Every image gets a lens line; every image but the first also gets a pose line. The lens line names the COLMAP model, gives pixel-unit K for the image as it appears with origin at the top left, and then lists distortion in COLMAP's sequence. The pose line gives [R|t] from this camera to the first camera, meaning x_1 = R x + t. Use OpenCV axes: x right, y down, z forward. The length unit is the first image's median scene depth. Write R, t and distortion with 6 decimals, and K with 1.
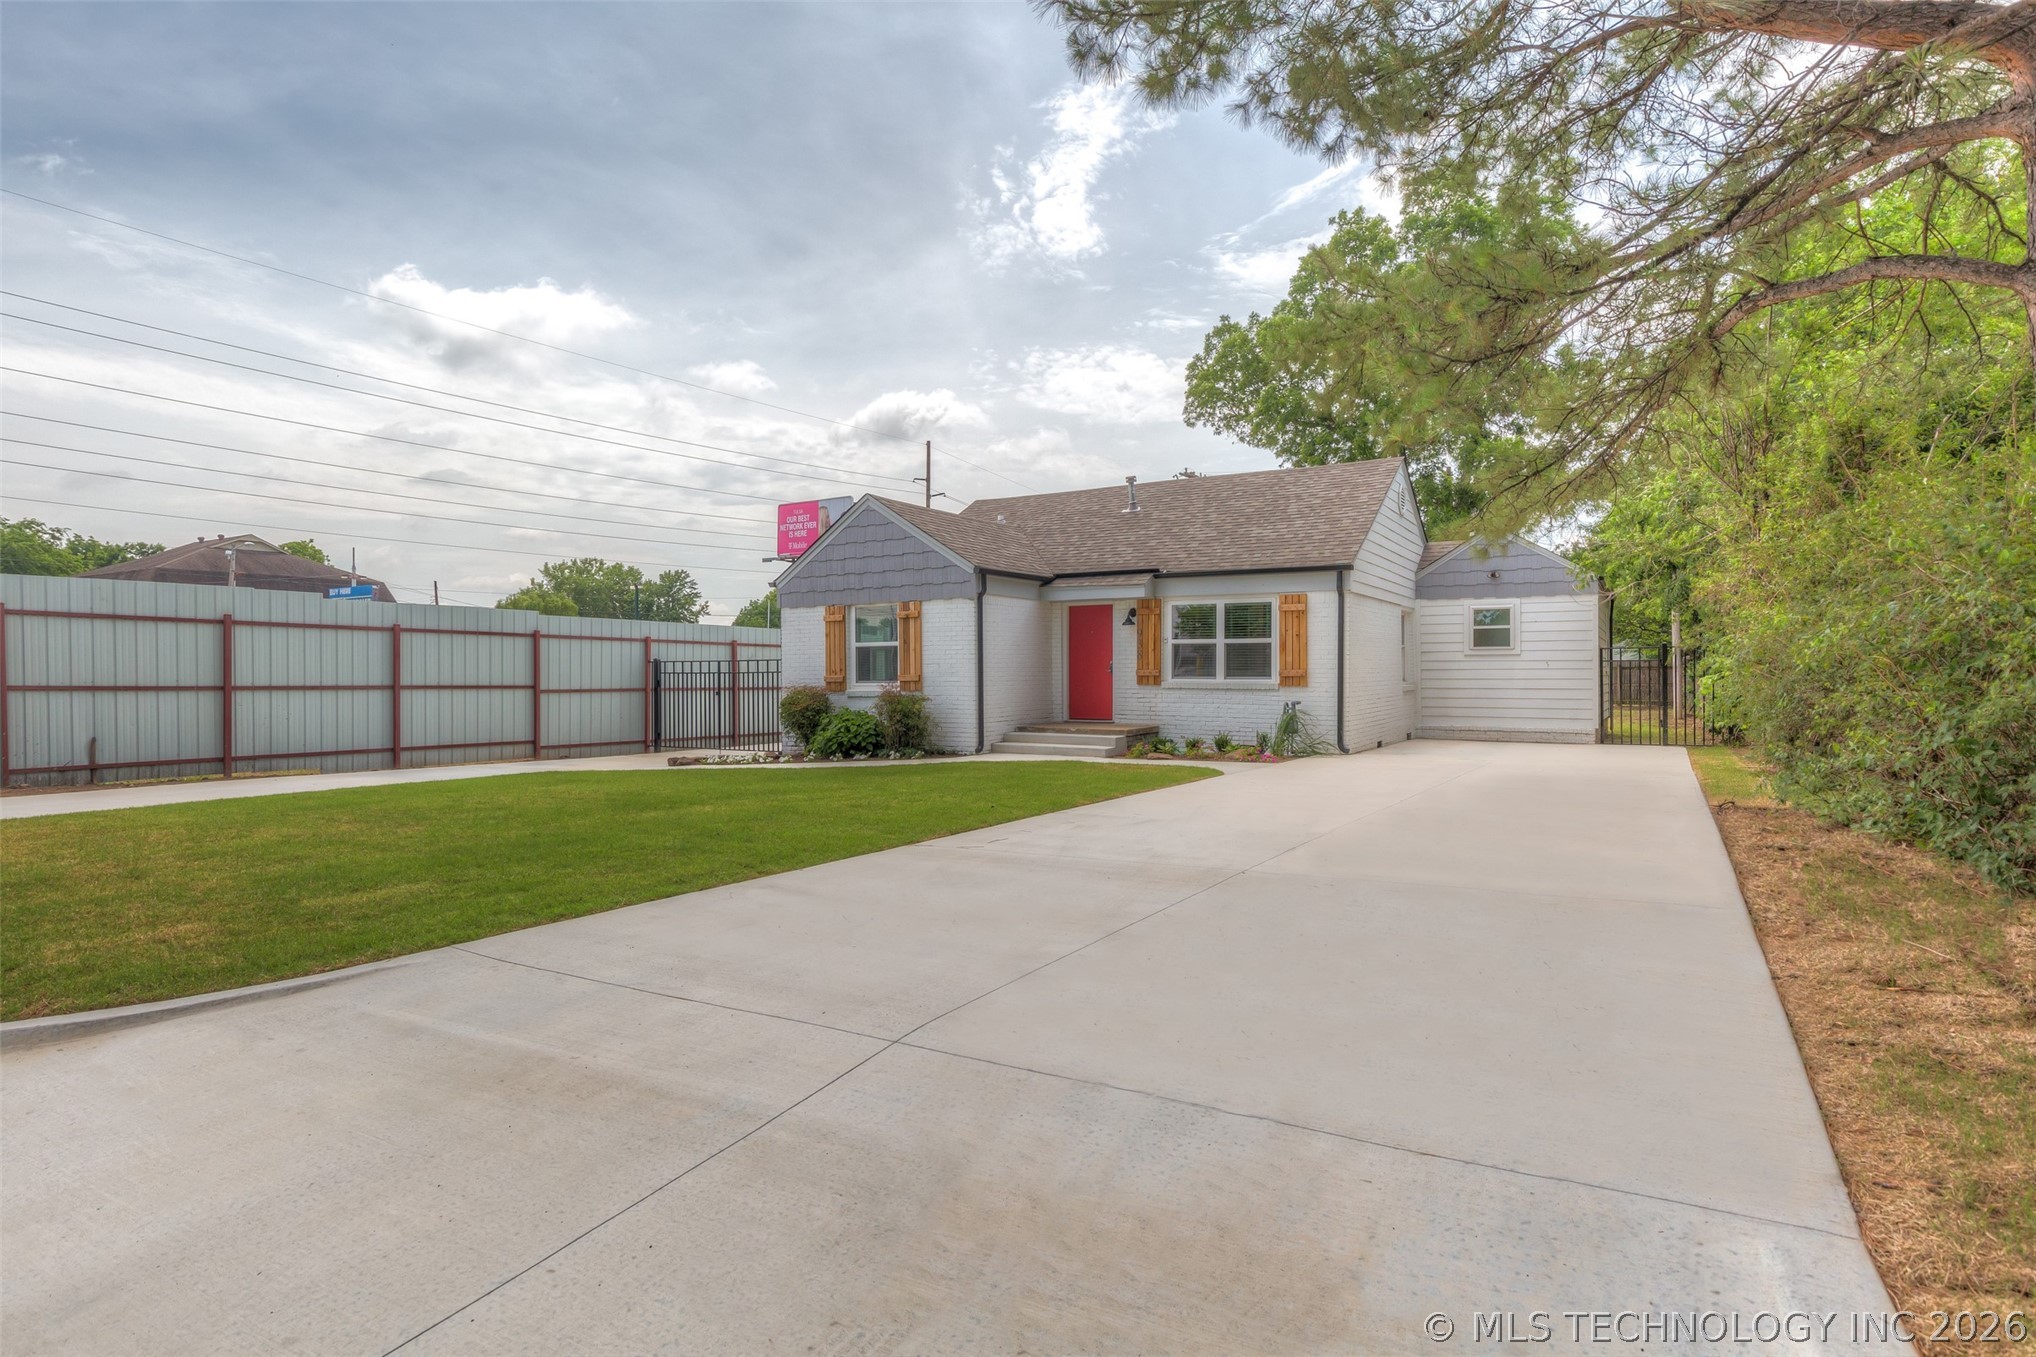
lens RADIAL K [[1069.9, 0, 1018.0], [0, 1069.9, 678.5], [0, 0, 1]] dist [-0.000513, 0.000090]
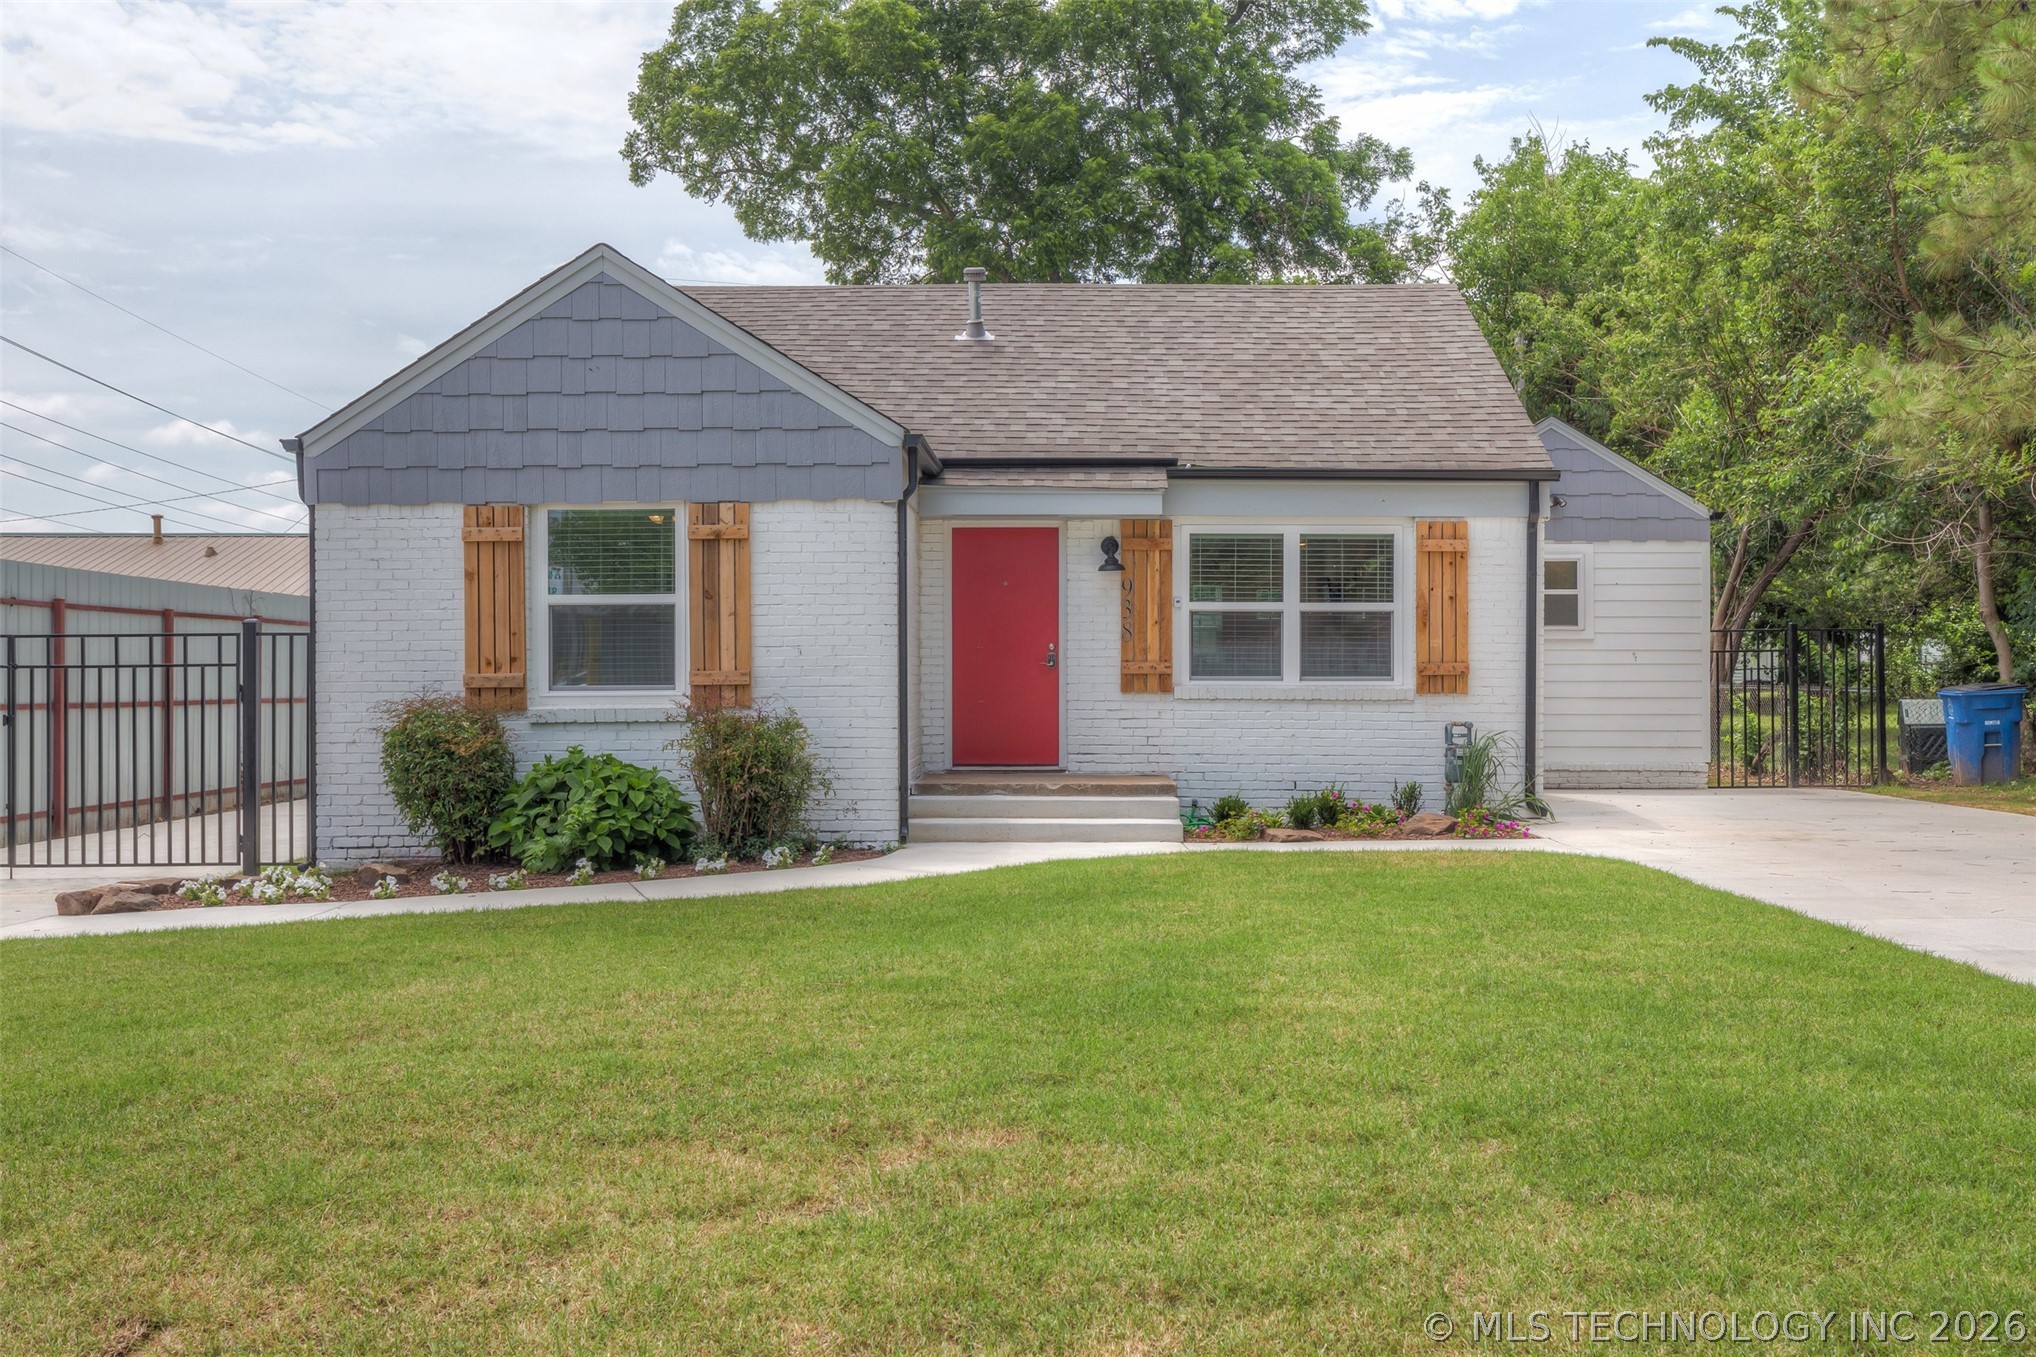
lens RADIAL K [[2037.9, 0, 1018.0], [0, 2037.9, 678.5], [0, 0, 1]] dist [0.016169, 0.012484]
pose [[0.858300, 0.000298, 0.513148, -0.419034], [0.002635, 0.999984, -0.004988, 0.004093], [-0.513141, 0.005634, 0.858286, 0.223467]]
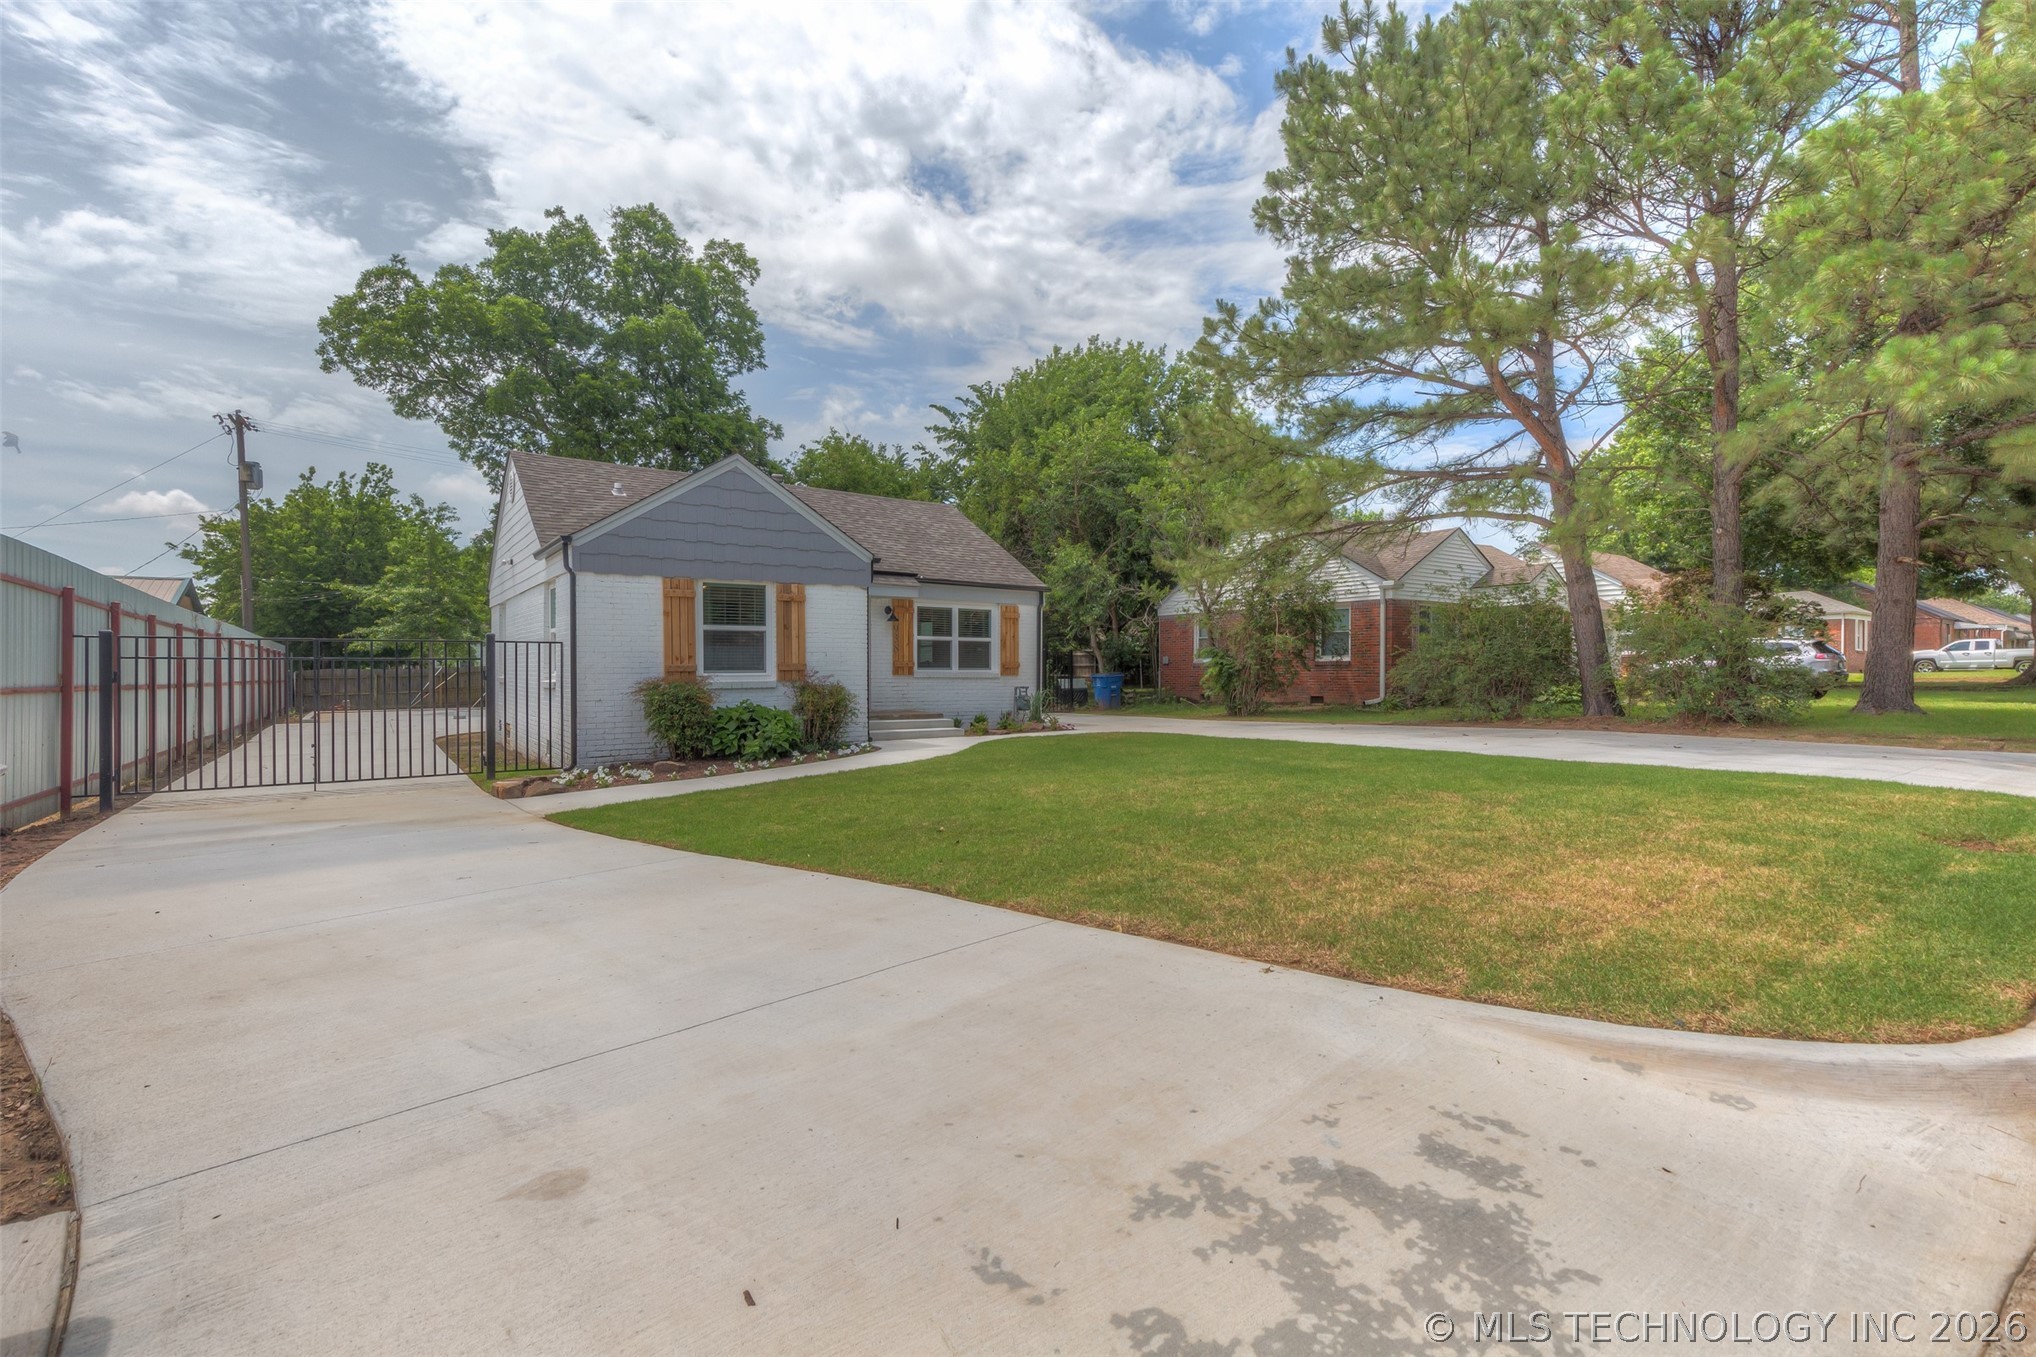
lens RADIAL K [[948.9, 0, 1063.5], [0, 948.9, 675.0], [0, 0, 1]] dist [-0.000785, -0.000306]
pose [[0.356439, -0.001397, 0.934318, -0.771209], [0.003419, 0.999994, 0.000191, 0.007098], [-0.934312, 0.003127, 0.356442, 0.487277]]
